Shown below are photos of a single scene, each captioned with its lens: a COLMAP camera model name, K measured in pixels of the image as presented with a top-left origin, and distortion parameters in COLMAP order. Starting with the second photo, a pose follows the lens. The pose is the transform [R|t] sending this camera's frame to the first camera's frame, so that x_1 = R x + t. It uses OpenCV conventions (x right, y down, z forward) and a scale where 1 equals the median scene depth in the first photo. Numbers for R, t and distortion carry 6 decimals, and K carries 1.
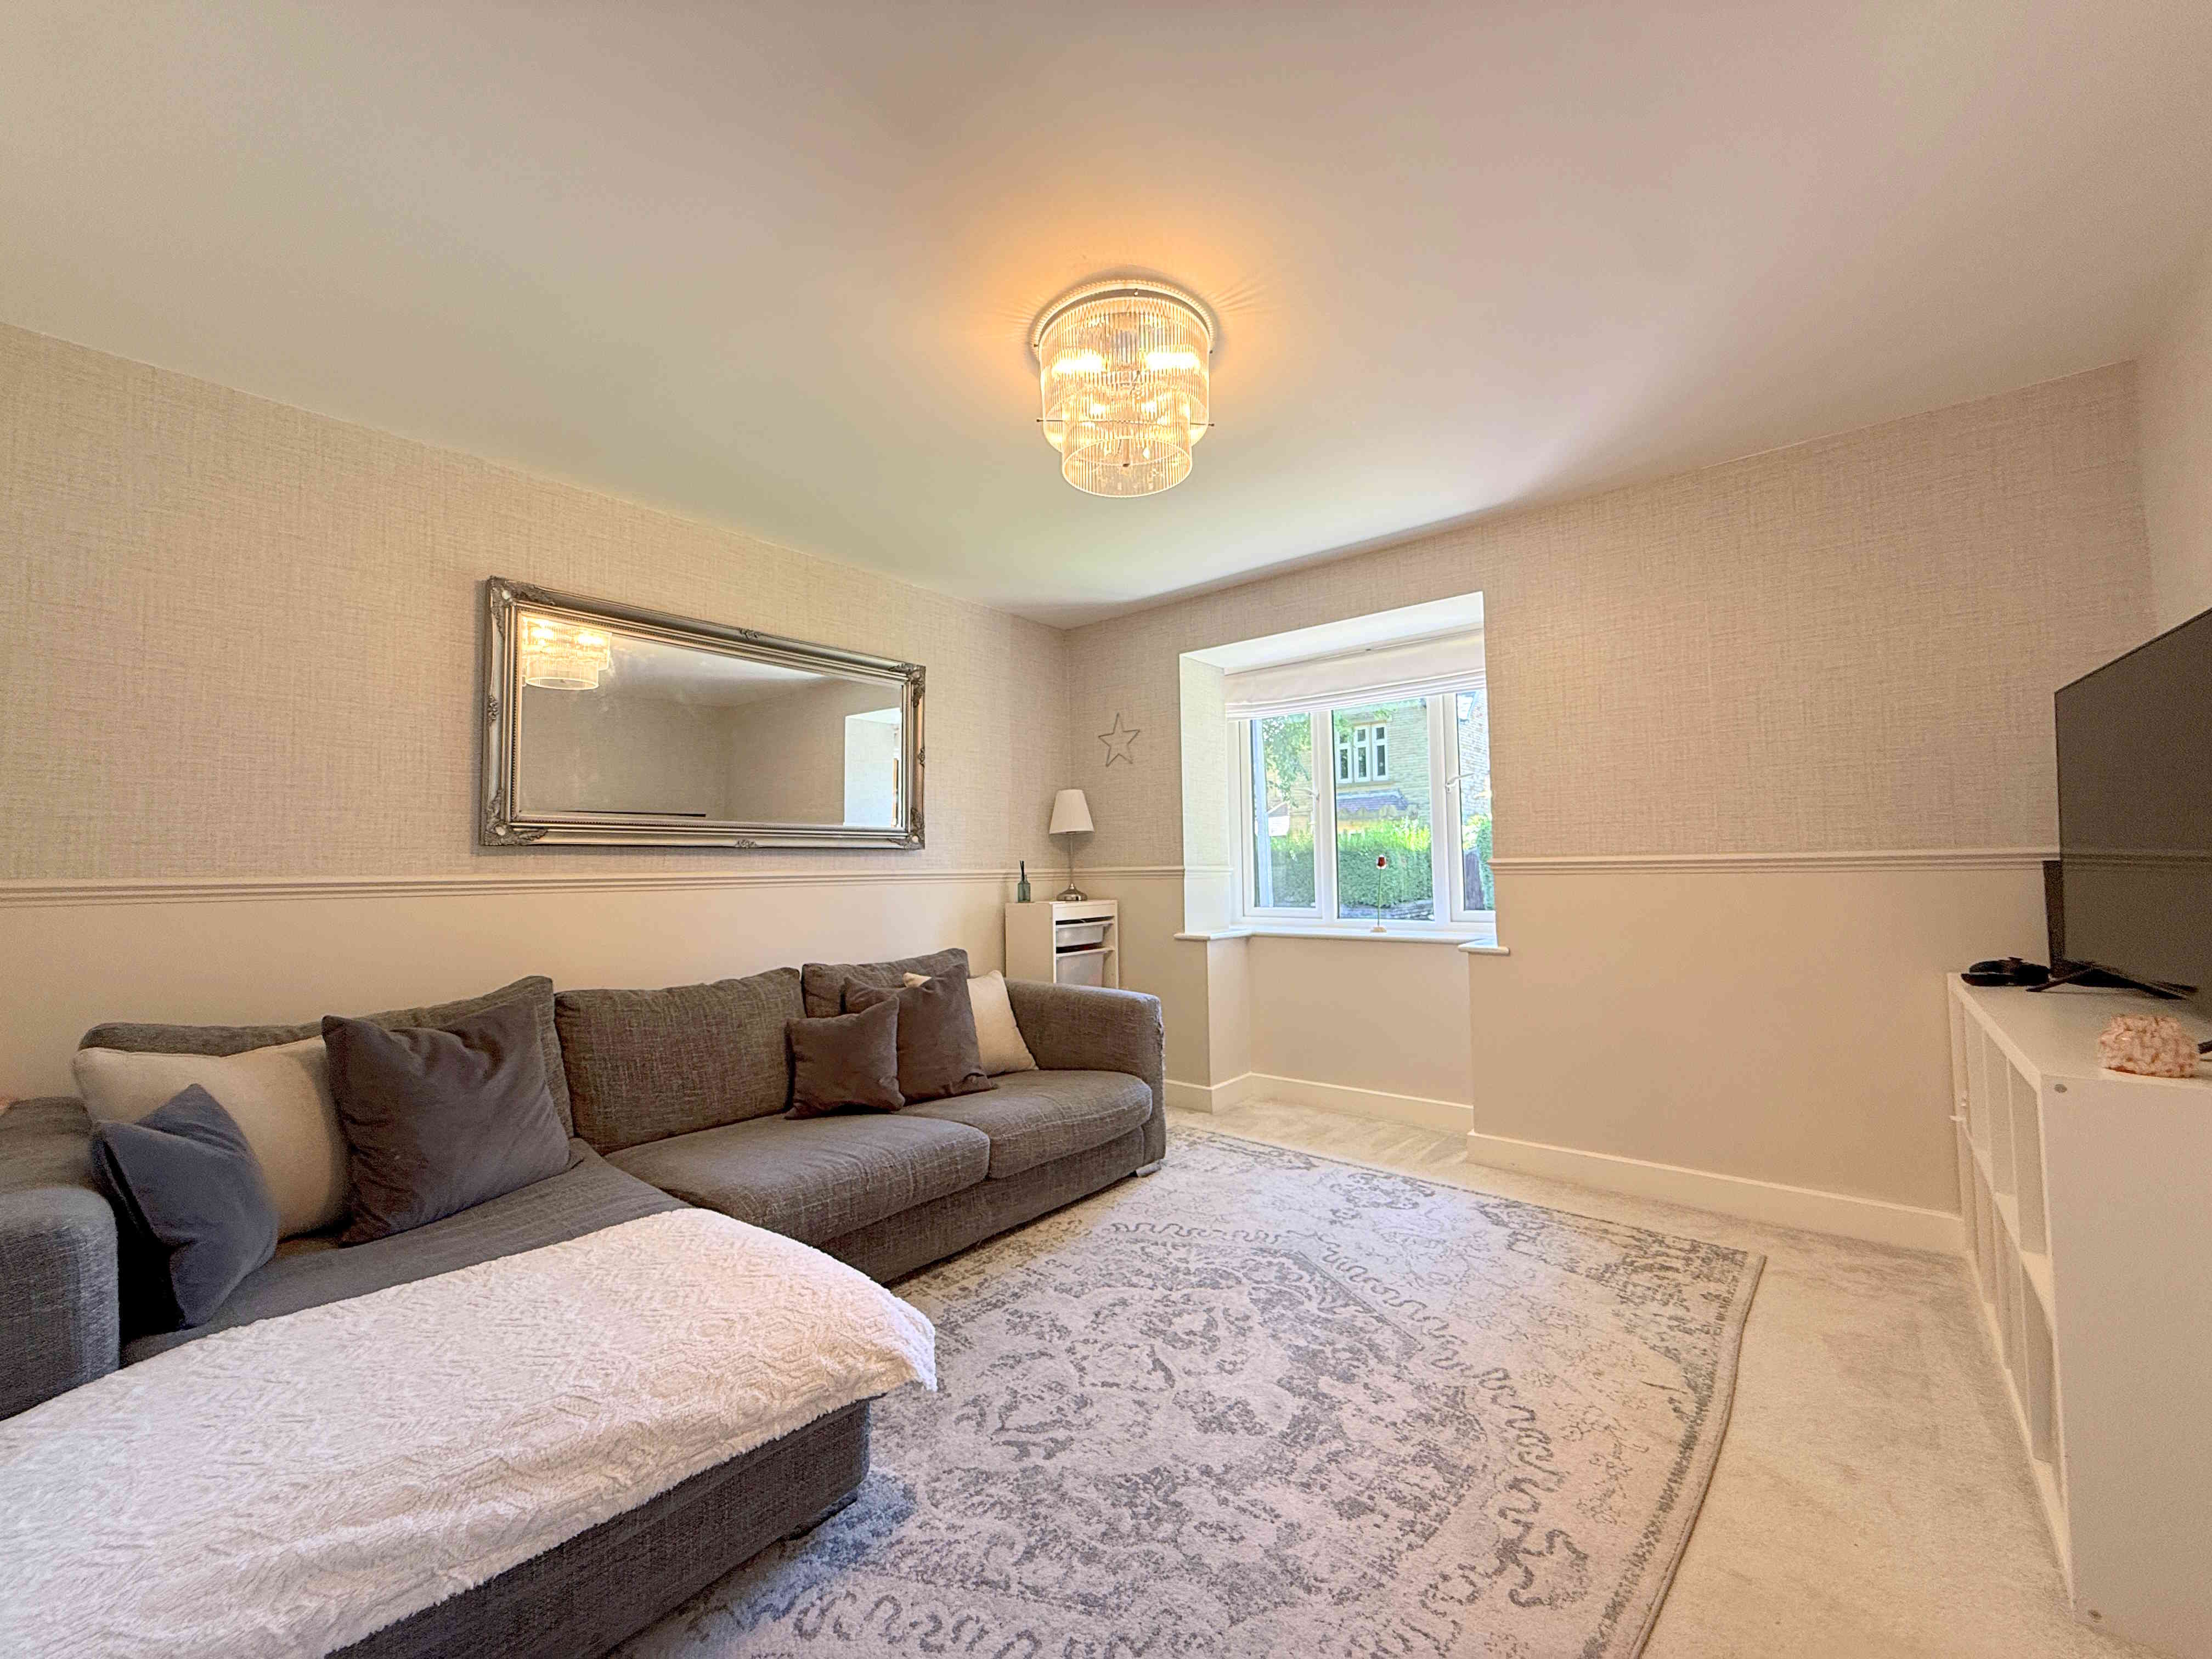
lens RADIAL K [[882.4, 0, 1096.2], [0, 882.4, 829.0], [0, 0, 1]] dist [0.001500, -0.000193]
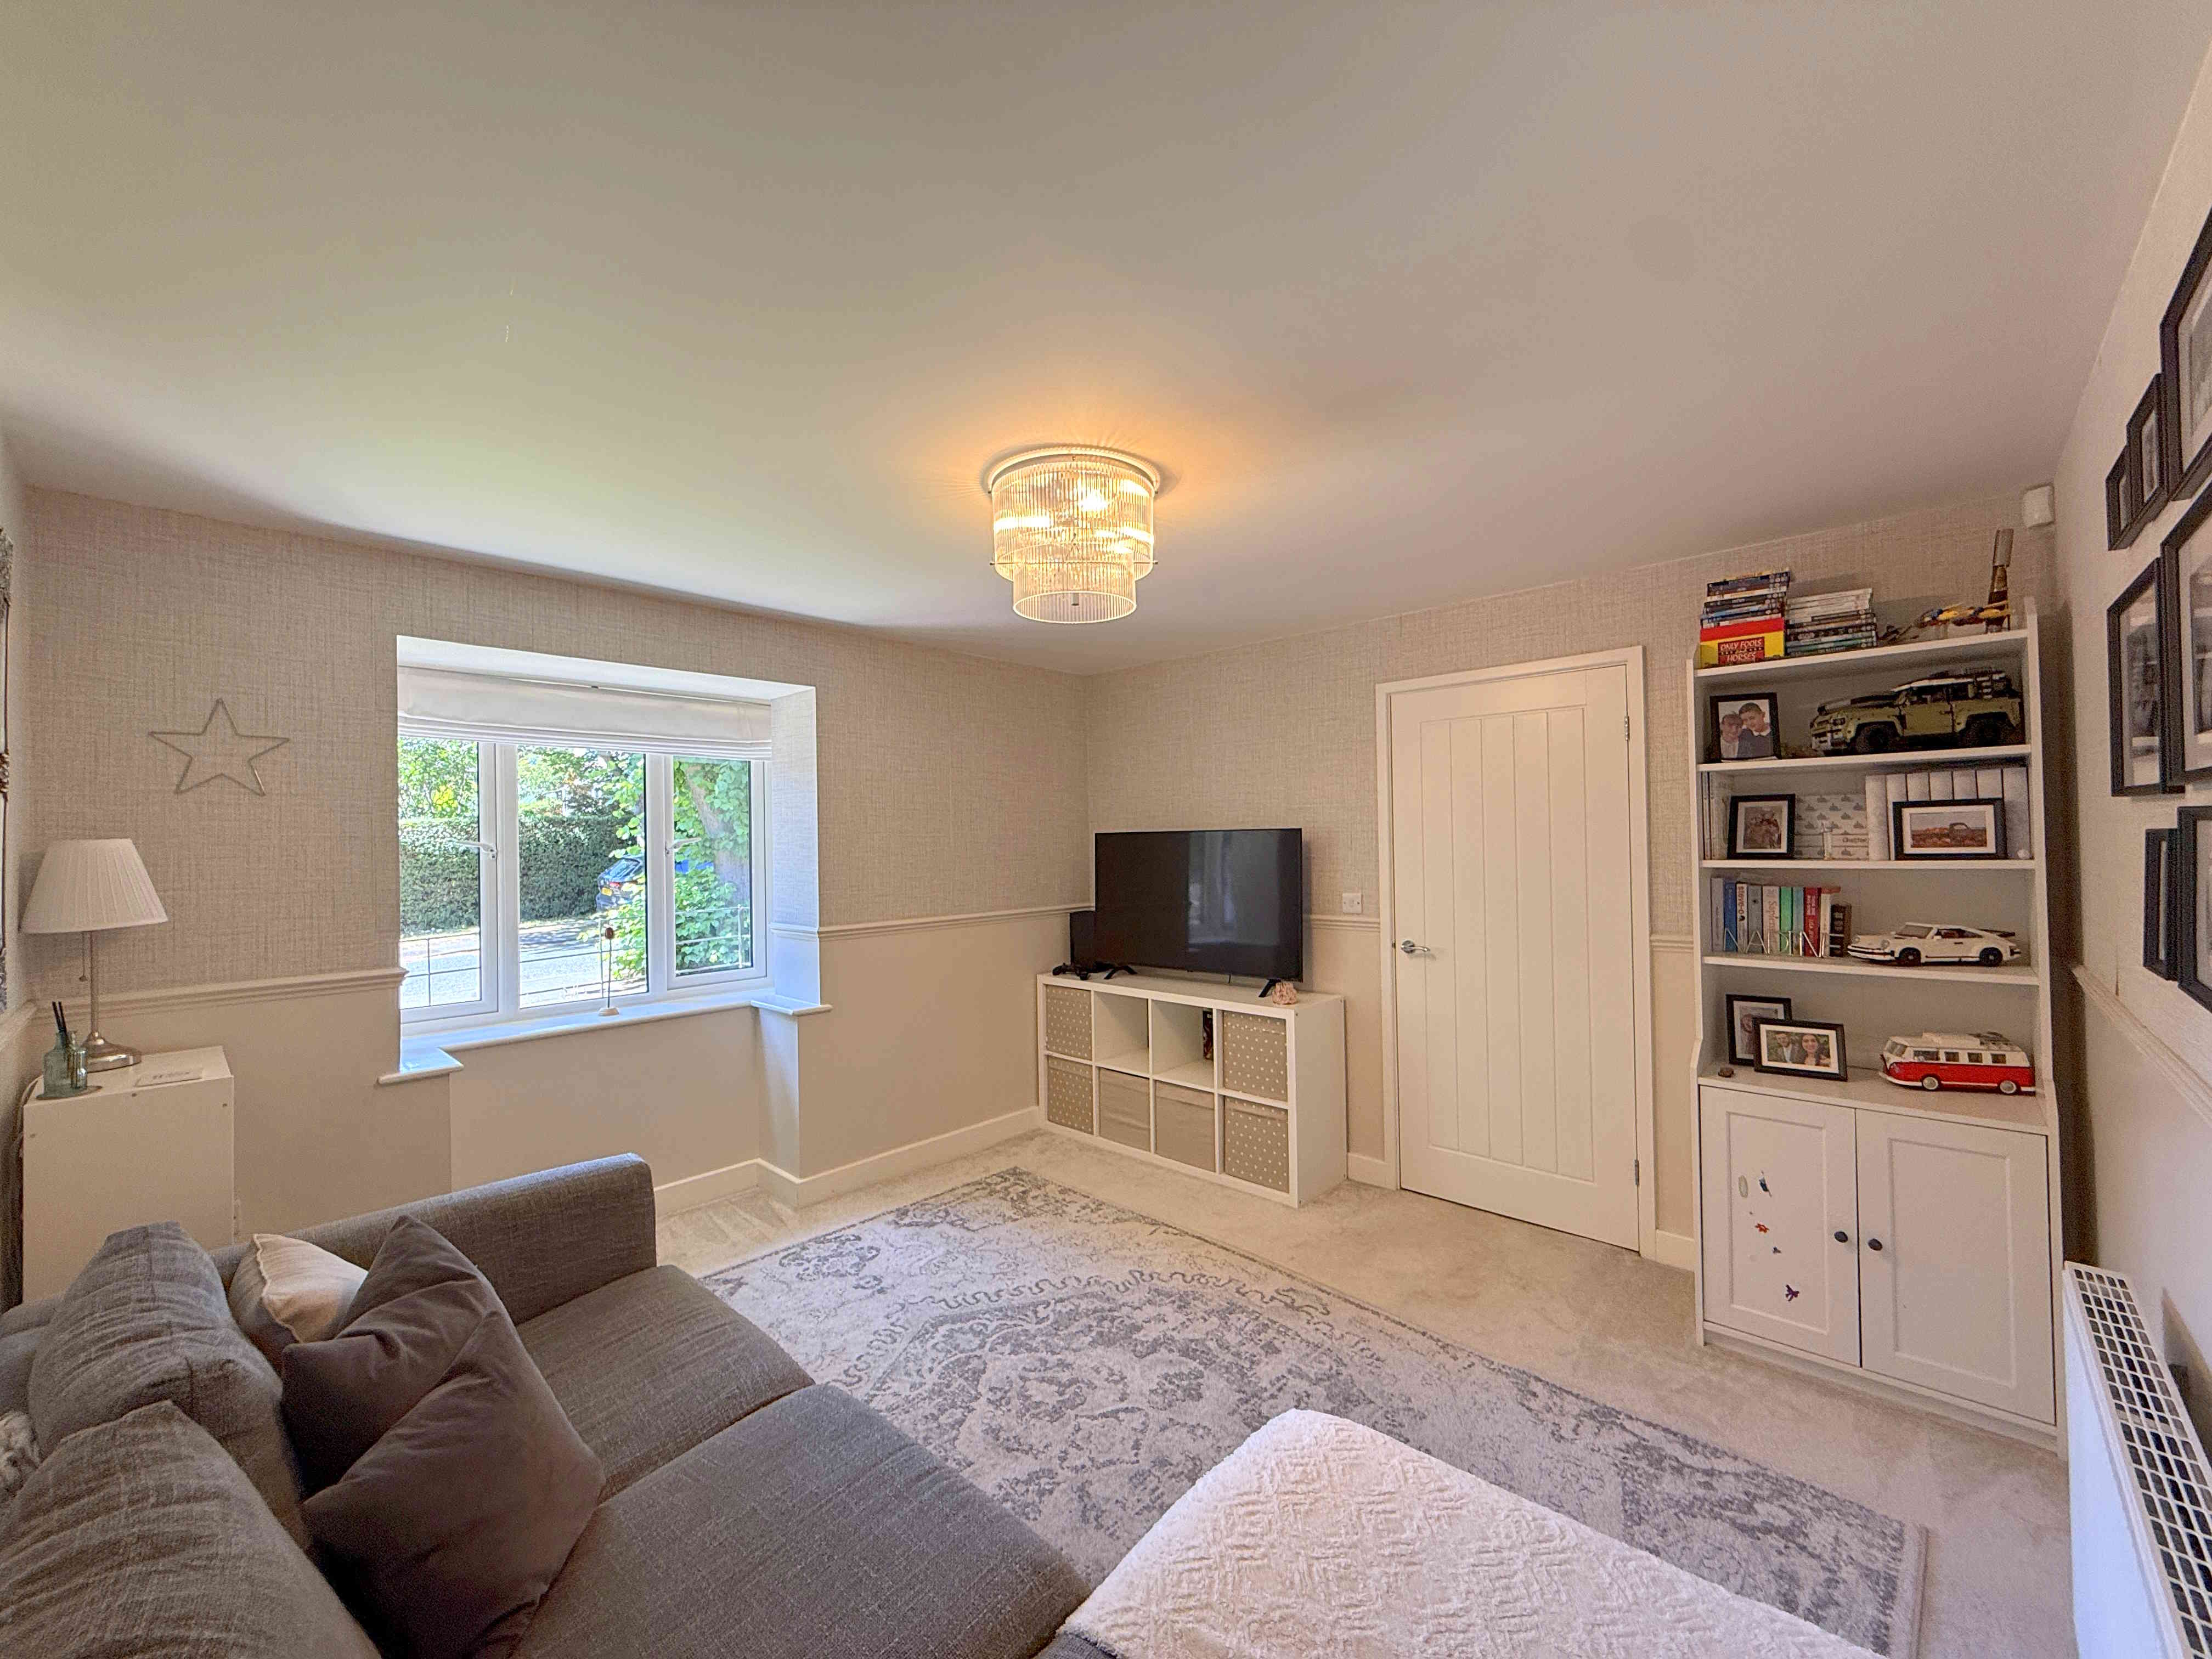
lens RADIAL K [[882.4, 0, 1097.4], [0, 882.4, 835.5], [0, 0, 1]] dist [0.001500, -0.000193]
pose [[0.049534, 0.021543, 0.998540, -0.896005], [-0.034113, 0.999221, -0.019865, -0.101148], [-0.998190, -0.033079, 0.050230, 0.803768]]
